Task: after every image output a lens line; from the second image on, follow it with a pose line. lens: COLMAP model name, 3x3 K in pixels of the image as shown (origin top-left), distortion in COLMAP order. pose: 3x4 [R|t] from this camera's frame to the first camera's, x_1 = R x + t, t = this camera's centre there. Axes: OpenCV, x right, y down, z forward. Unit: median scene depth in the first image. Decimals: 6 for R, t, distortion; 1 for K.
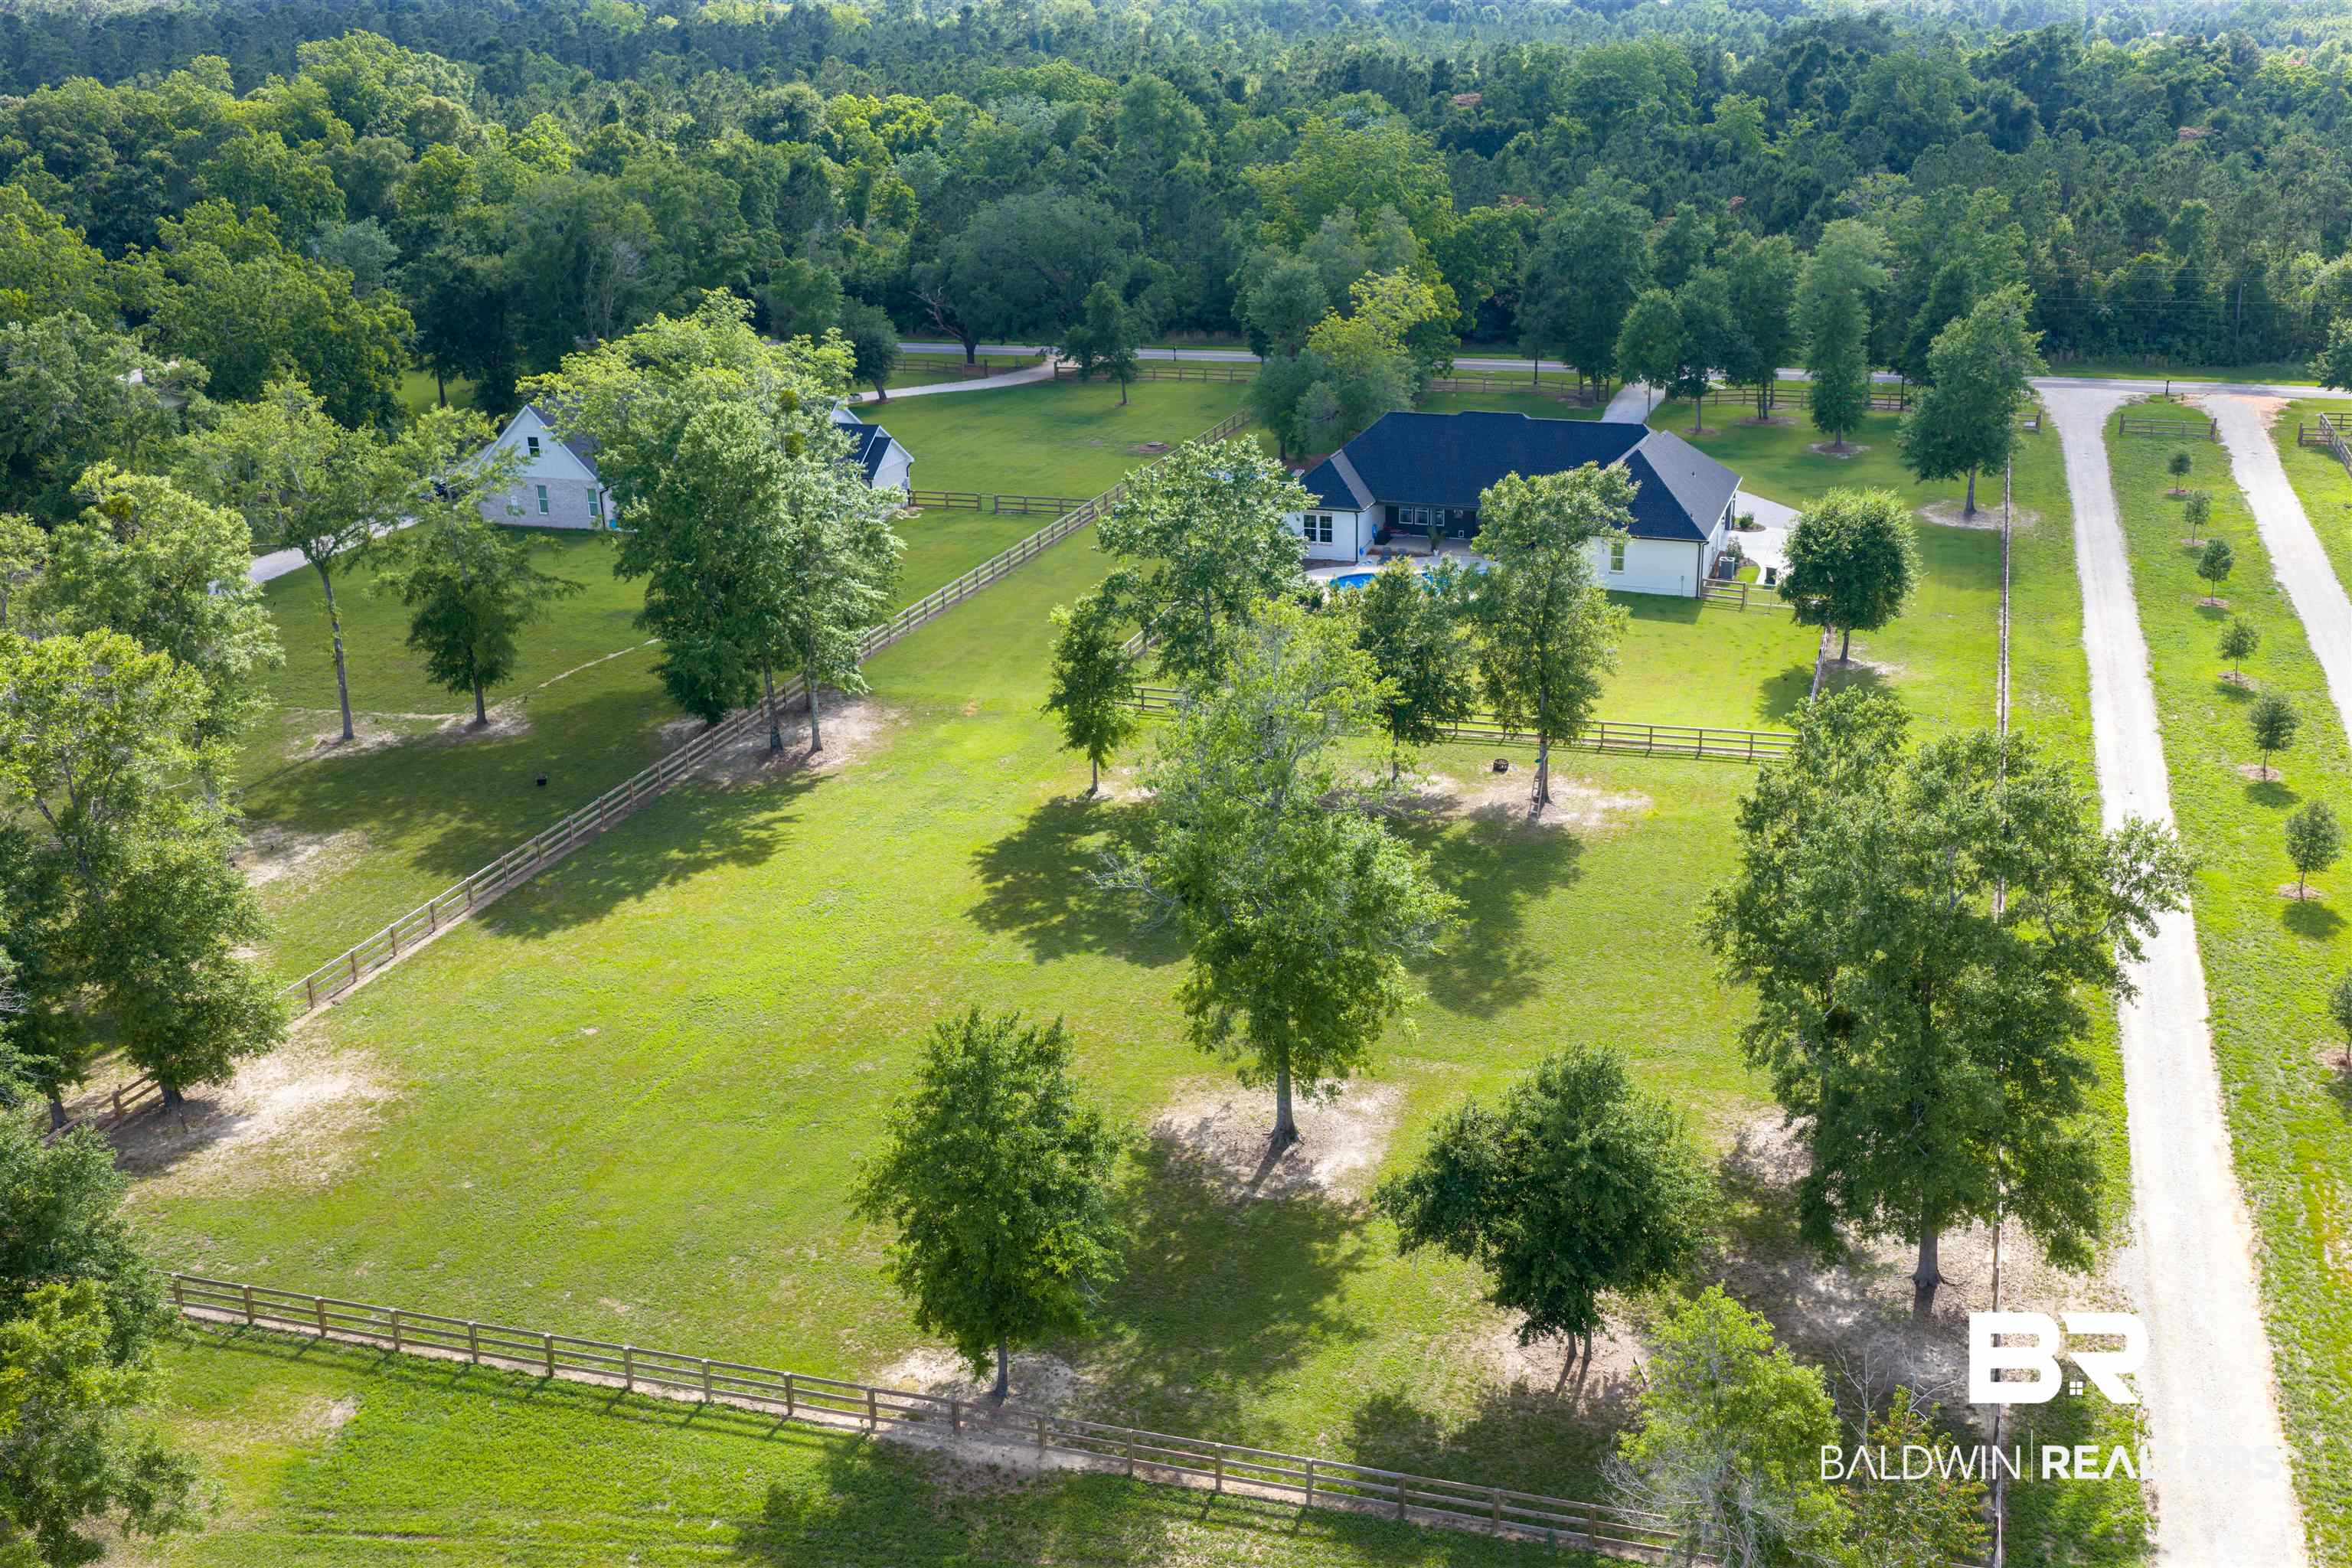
lens RADIAL K [[2031.3, 0, 1176.0], [0, 2031.3, 784.0], [0, 0, 1]] dist [-0.056859, -0.001989]
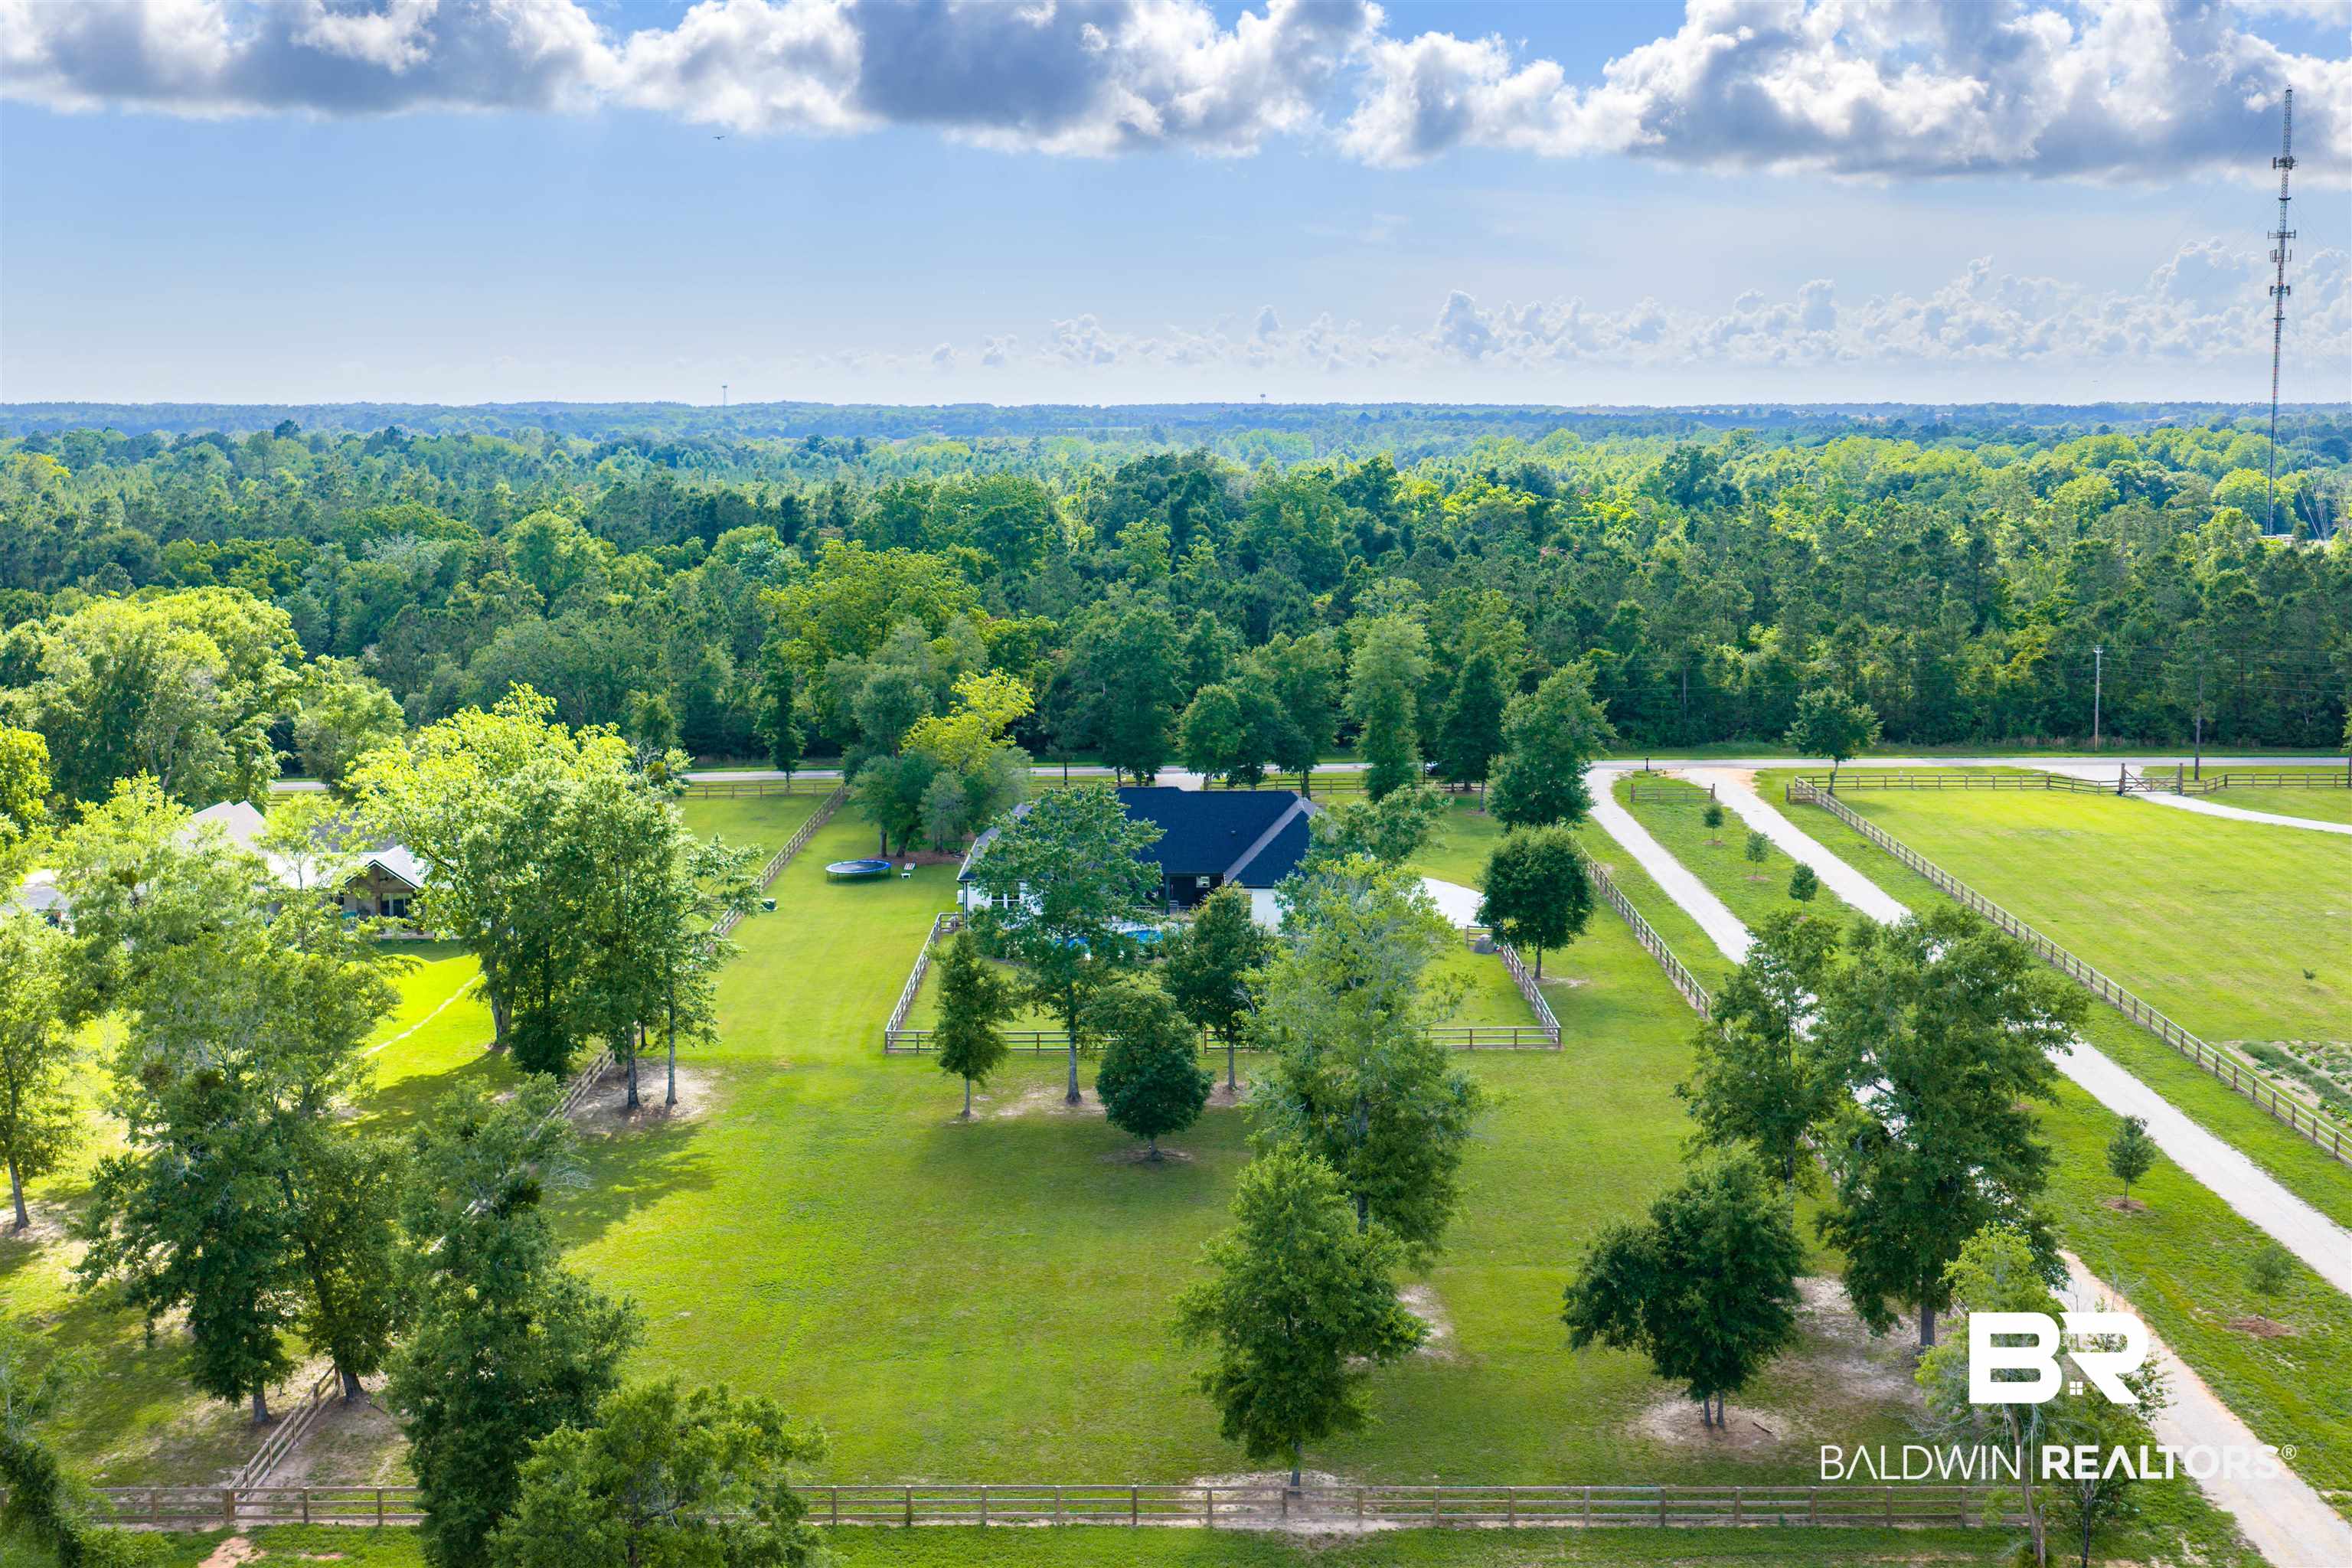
lens RADIAL K [[2121.1, 0, 1176.0], [0, 2121.1, 784.0], [0, 0, 1]] dist [0.057205, -0.136181]
pose [[0.967744, -0.036844, 0.249228, -0.091969], [0.086964, 0.977297, -0.193202, 0.026255], [-0.236451, 0.208644, 0.948978, -0.053288]]
